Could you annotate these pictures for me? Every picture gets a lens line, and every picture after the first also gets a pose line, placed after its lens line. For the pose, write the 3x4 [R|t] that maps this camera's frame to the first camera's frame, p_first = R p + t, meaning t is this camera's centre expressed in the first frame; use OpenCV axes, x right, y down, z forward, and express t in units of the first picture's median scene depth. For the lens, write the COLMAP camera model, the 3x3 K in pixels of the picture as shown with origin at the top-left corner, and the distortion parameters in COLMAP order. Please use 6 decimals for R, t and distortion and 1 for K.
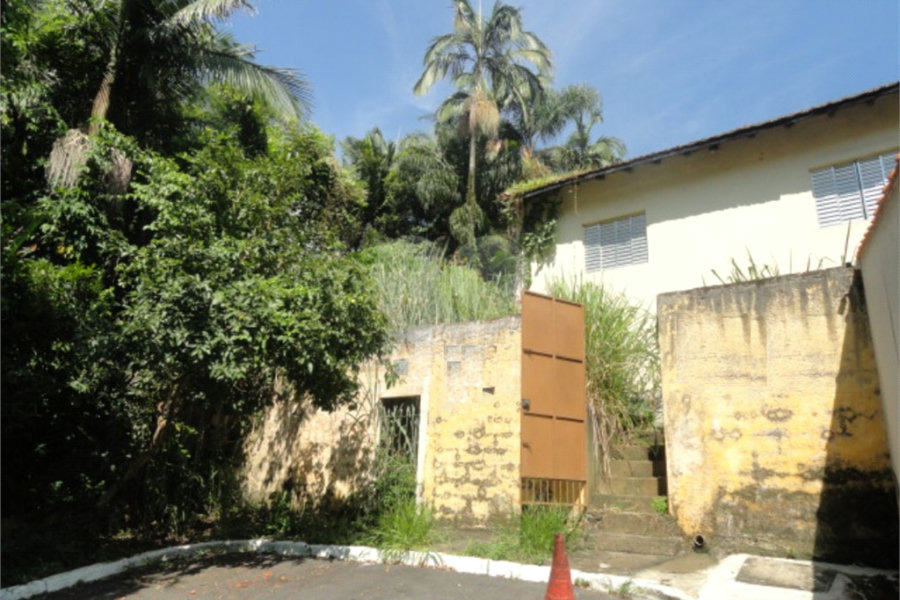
lens RADIAL K [[629.2, 0, 454.7], [0, 629.2, 305.7], [0, 0, 1]] dist [-0.000711, 0.002942]
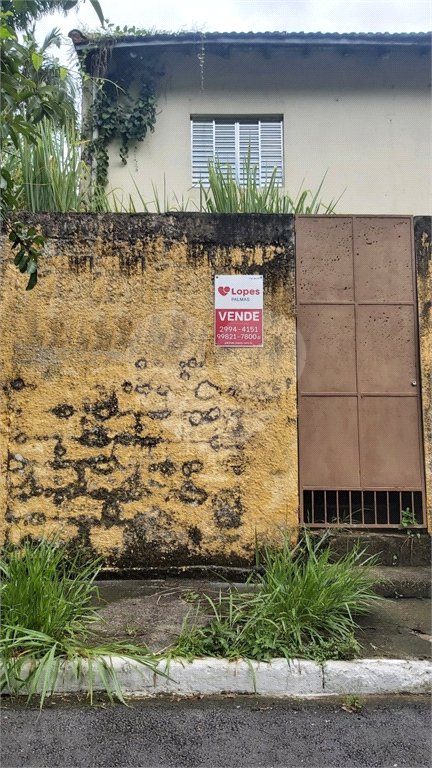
lens RADIAL K [[572.6, 0, 217.6], [0, 572.6, 391.0], [0, 0, 1]] dist [0.119840, -0.195971]
pose [[0.819238, 0.031315, 0.572599, -0.183543], [-0.141814, 0.978557, 0.149381, 0.094452], [-0.555643, -0.203581, 0.806112, 0.535459]]
